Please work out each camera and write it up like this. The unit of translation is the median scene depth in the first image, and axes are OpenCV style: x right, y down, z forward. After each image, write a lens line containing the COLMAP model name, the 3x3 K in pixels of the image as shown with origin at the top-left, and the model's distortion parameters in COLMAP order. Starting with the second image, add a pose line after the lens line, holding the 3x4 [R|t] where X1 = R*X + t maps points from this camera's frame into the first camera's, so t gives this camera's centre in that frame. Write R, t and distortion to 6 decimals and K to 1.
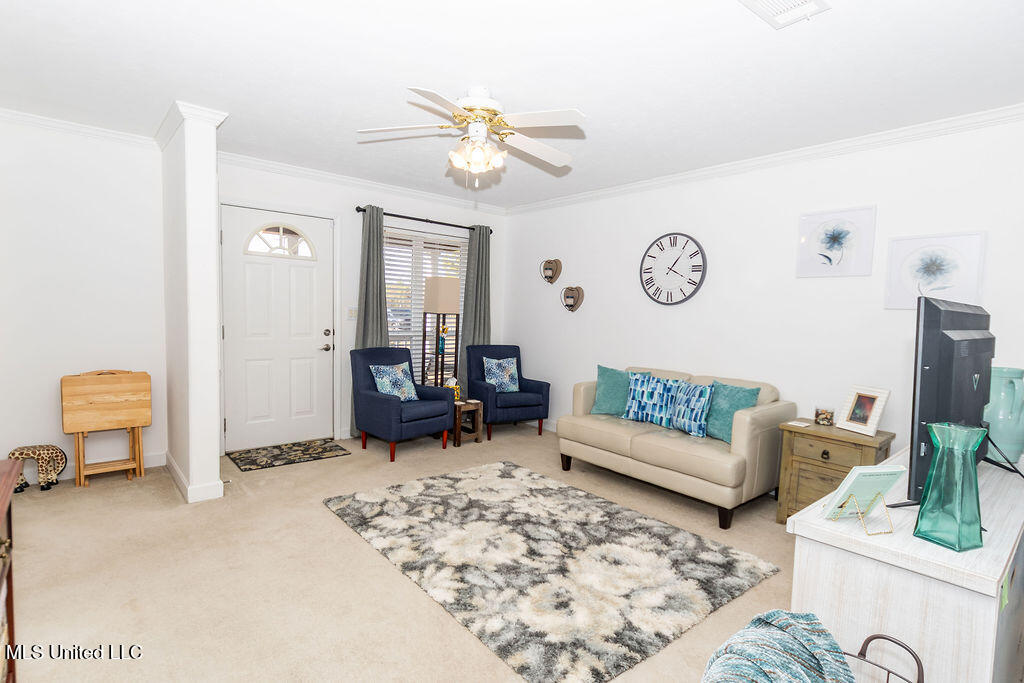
lens RADIAL K [[499.0, 0, 495.1], [0, 499.0, 353.7], [0, 0, 1]] dist [0.002600, -0.009473]
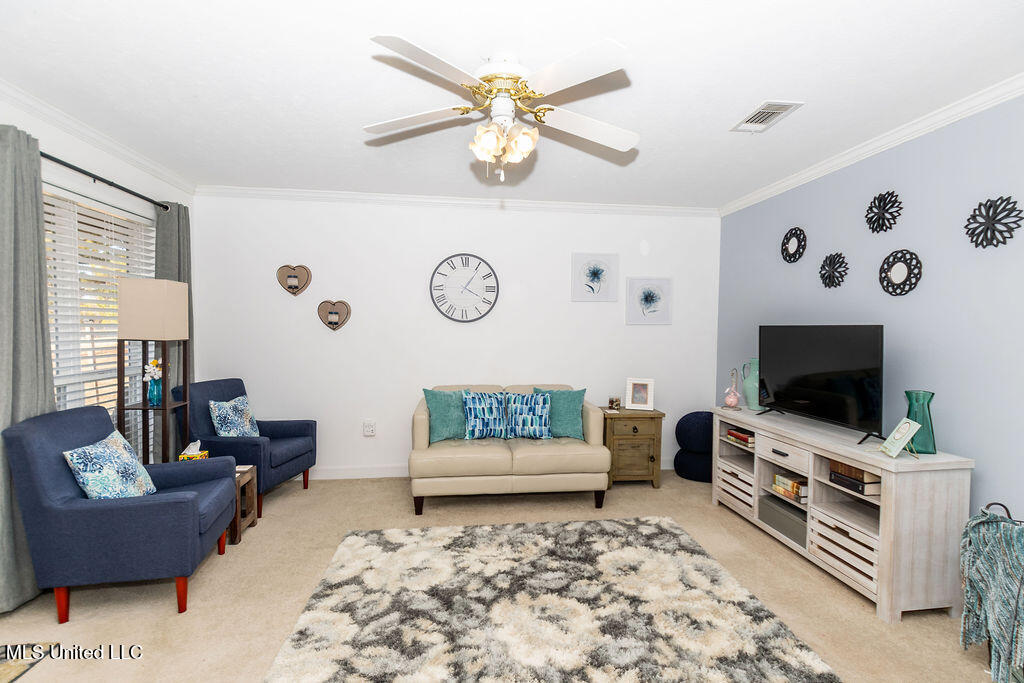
lens RADIAL K [[472.2, 0, 515.2], [0, 472.2, 349.8], [0, 0, 1]] dist [0.004665, -0.007503]
pose [[0.529657, -0.065110, 0.845709, -0.517946], [0.081351, 0.996353, 0.025758, -0.068284], [-0.844302, 0.055156, 0.533022, 0.467573]]
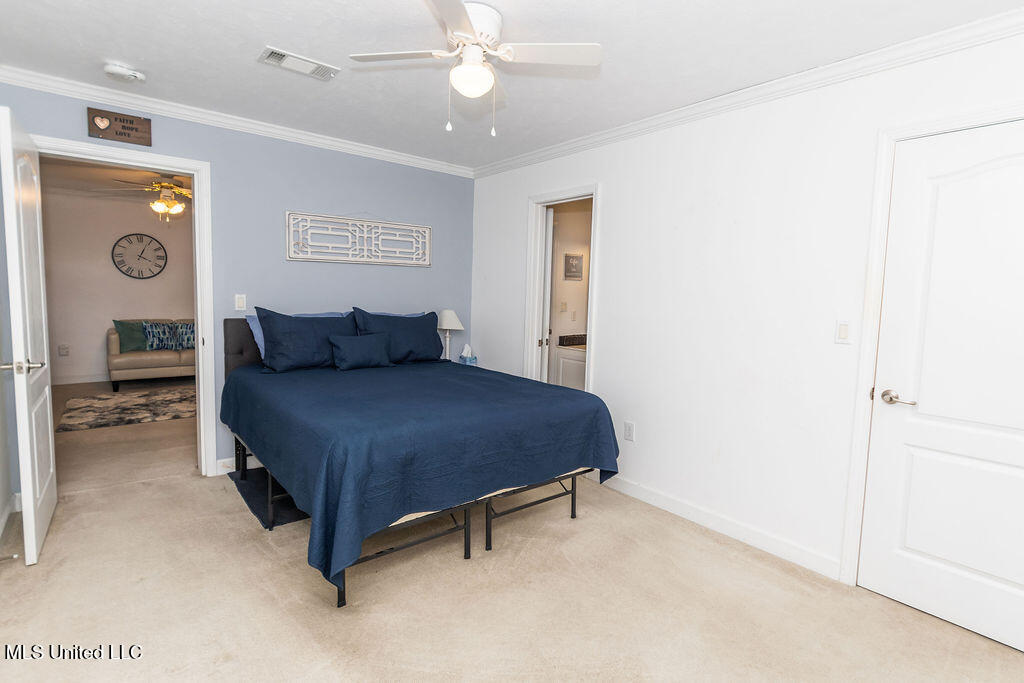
lens RADIAL K [[494.1, 0, 512.0], [0, 494.1, 341.5], [0, 0, 1]] dist [0.000074, -0.010149]
pose [[-0.006219, -0.125963, 0.992015, -1.494872], [0.058296, 0.990302, 0.126111, -0.034011], [-0.998280, 0.058615, 0.001184, -0.208670]]
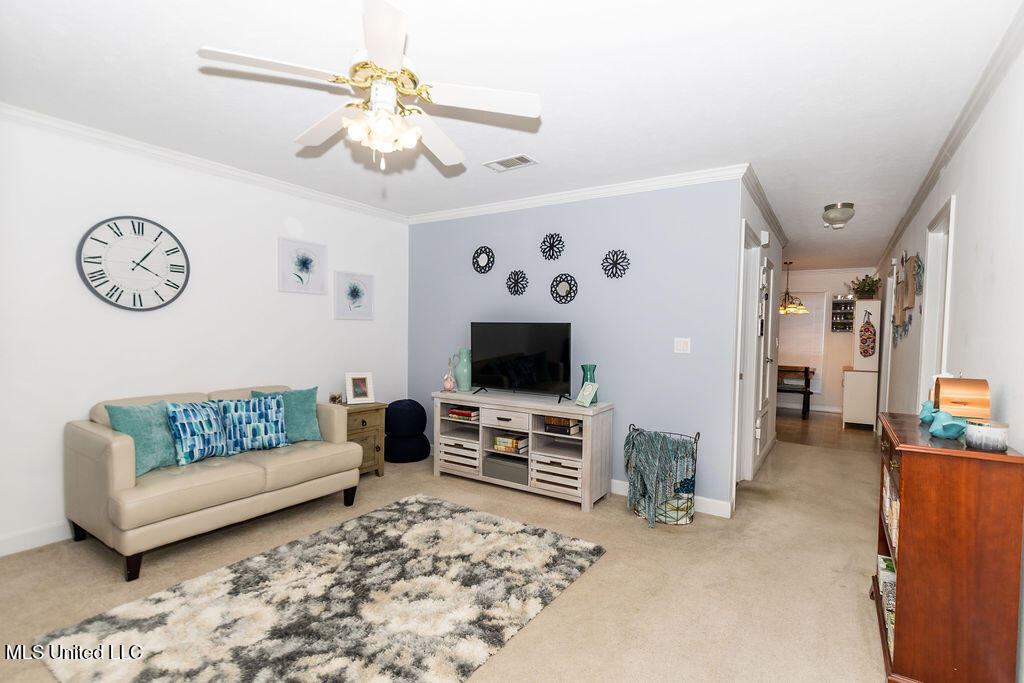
lens RADIAL K [[487.3, 0, 516.6], [0, 487.3, 351.3], [0, 0, 1]] dist [0.004953, -0.009744]
pose [[-0.304553, -0.075352, 0.949510, -0.642091], [0.056234, 0.993705, 0.096897, -0.091250], [-0.950834, 0.082905, -0.298399, 0.814301]]
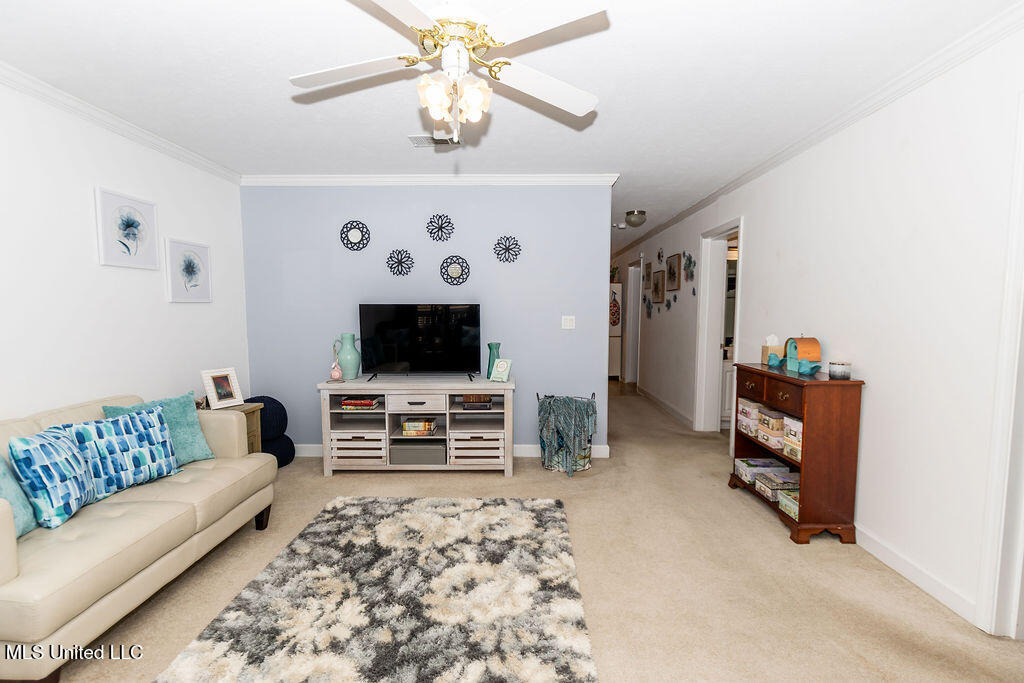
lens RADIAL K [[472.2, 0, 515.2], [0, 472.2, 349.8], [0, 0, 1]] dist [0.004665, -0.007503]
pose [[-0.768626, -0.083015, 0.634288, -0.423345], [0.034077, 0.984823, 0.170186, -0.121059], [-0.638790, 0.152424, -0.754132, 1.157018]]
